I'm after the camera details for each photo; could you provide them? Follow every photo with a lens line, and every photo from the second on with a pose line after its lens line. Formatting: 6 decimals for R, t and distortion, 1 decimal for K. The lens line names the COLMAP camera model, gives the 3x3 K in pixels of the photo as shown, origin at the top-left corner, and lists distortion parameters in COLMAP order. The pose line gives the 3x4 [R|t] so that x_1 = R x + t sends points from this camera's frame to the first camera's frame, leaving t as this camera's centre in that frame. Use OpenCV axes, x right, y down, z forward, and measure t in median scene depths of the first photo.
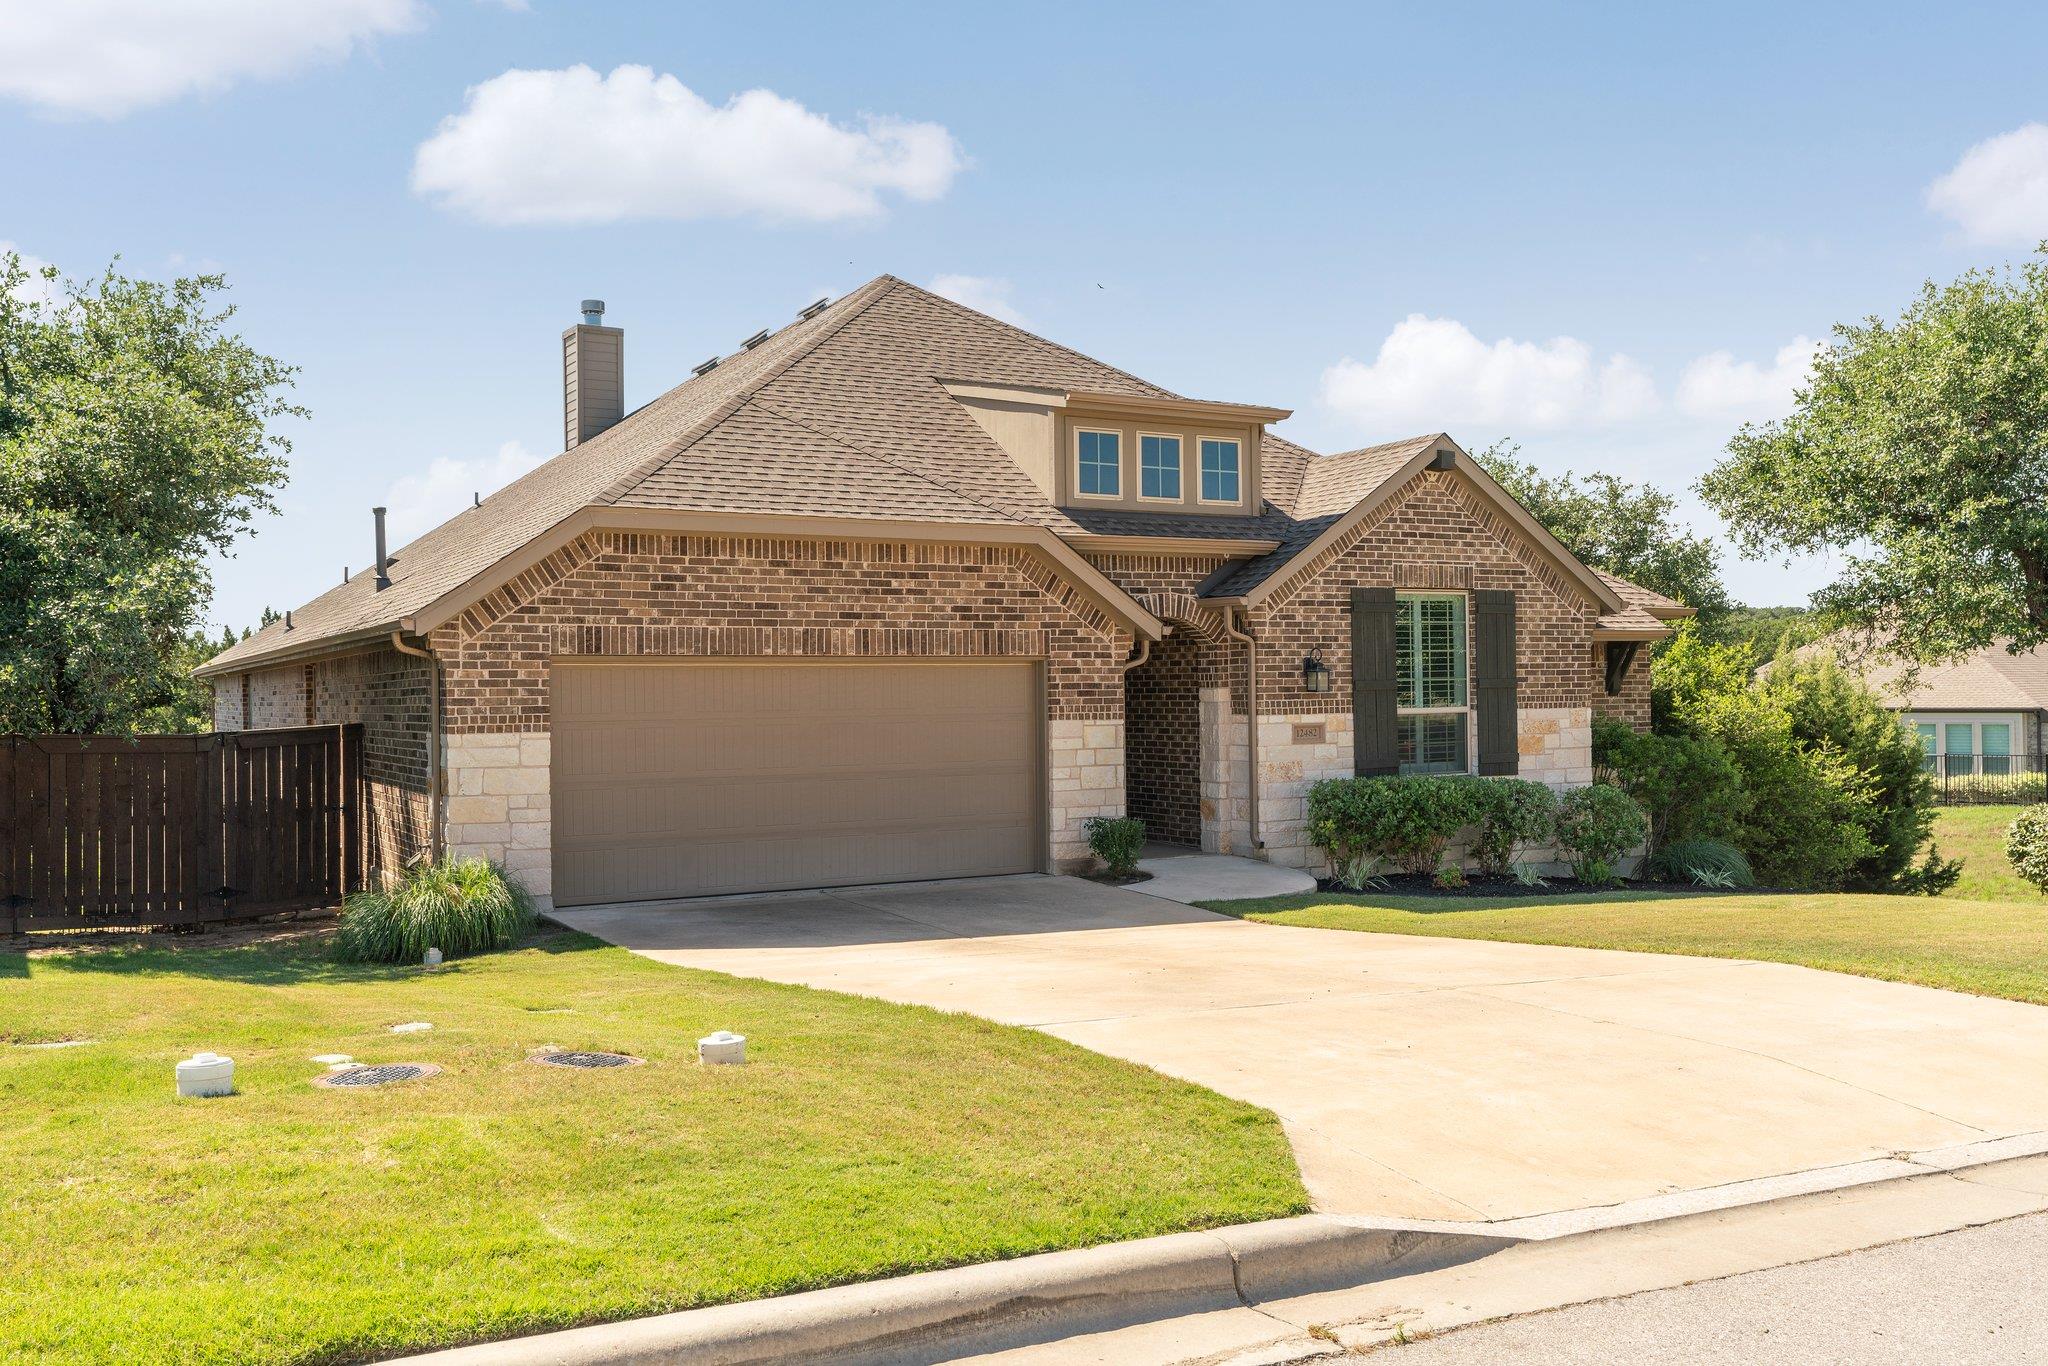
lens RADIAL K [[1727.1, 0, 1021.4], [0, 1727.1, 684.1], [0, 0, 1]] dist [0.002481, 0.004397]
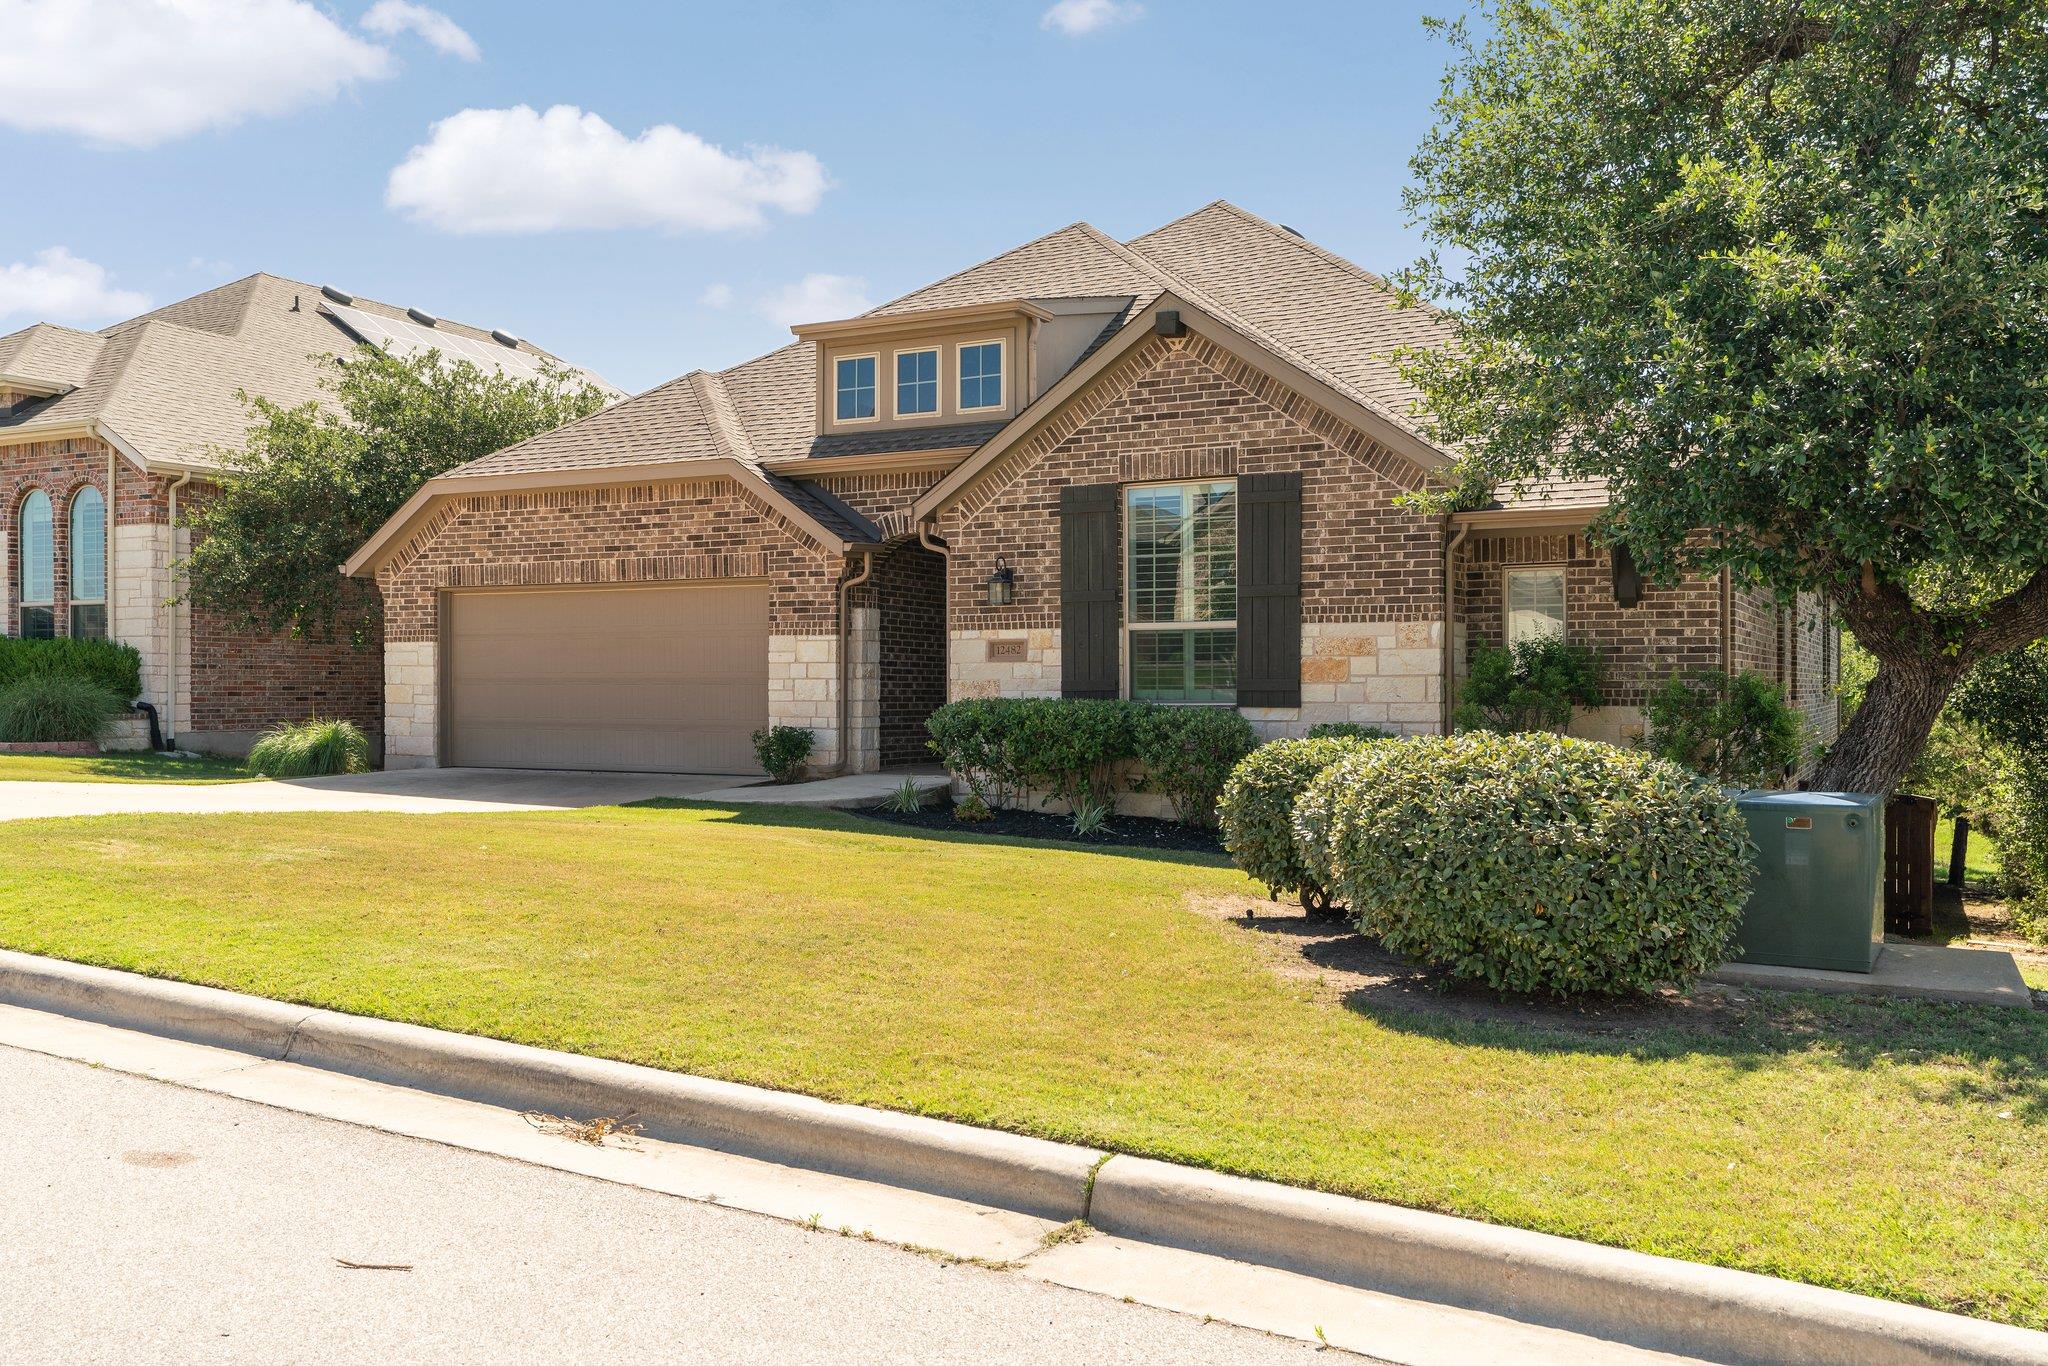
lens RADIAL K [[1727.1, 0, 1020.8], [0, 1727.1, 675.8], [0, 0, 1]] dist [0.002481, 0.004397]
pose [[0.536603, 0.009163, -0.843785, 0.983710], [-0.000455, 0.999944, 0.010569, 0.033609], [0.843835, -0.005287, 0.536577, 0.533981]]
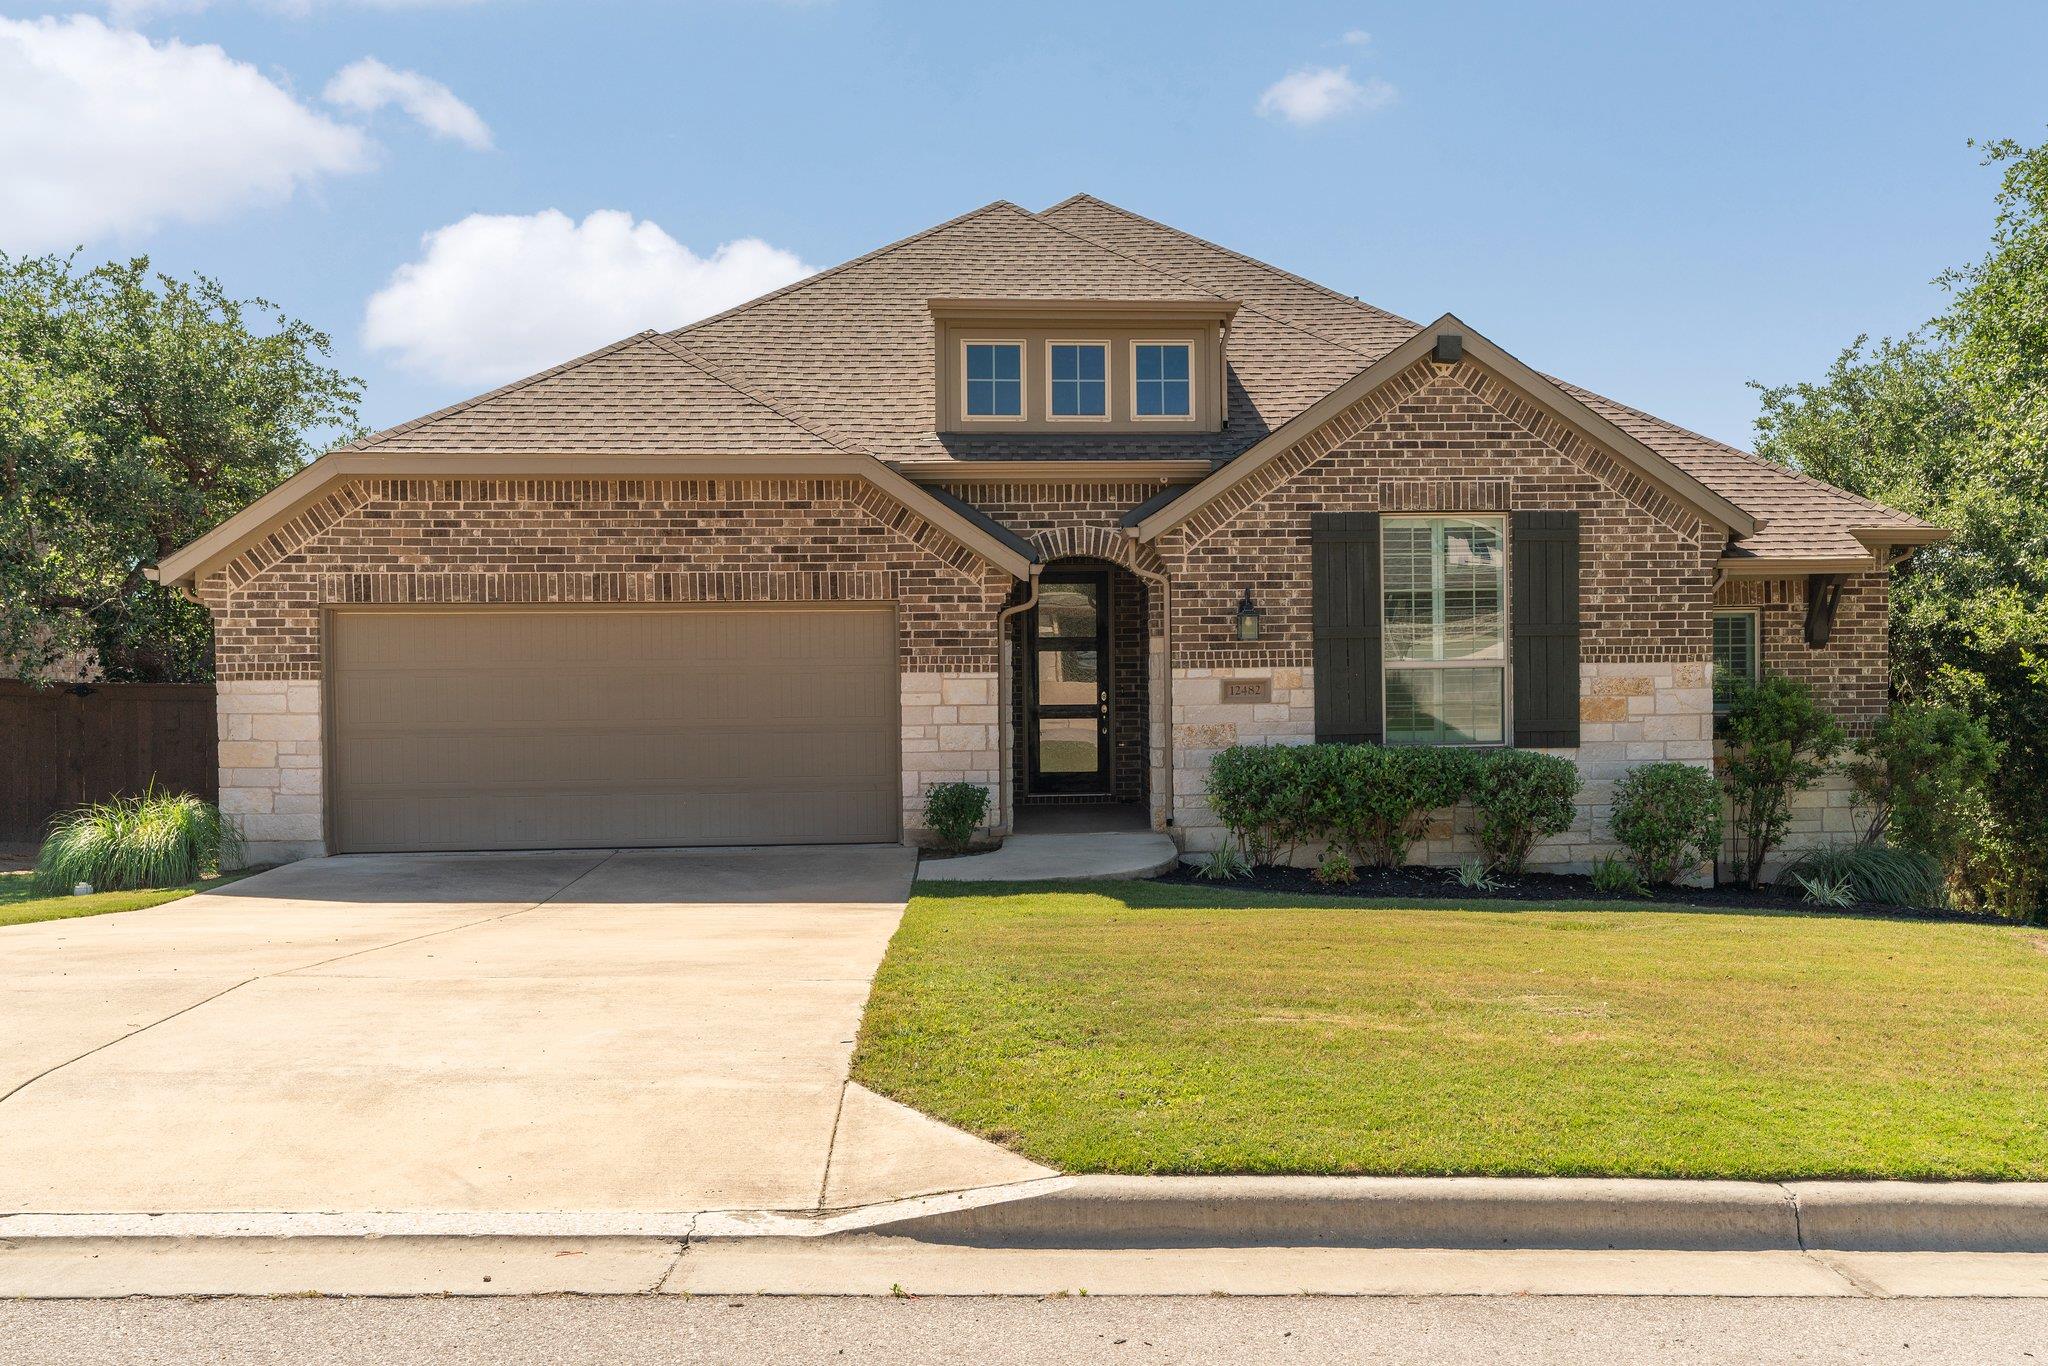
lens RADIAL K [[1727.1, 0, 1131.0], [0, 1727.1, 707.5], [0, 0, 1]] dist [0.002481, 0.004397]
pose [[0.907597, 0.011492, -0.419686, 0.483143], [0.001688, 0.999517, 0.031019, 0.011120], [0.419840, -0.028861, 0.907139, 0.233628]]
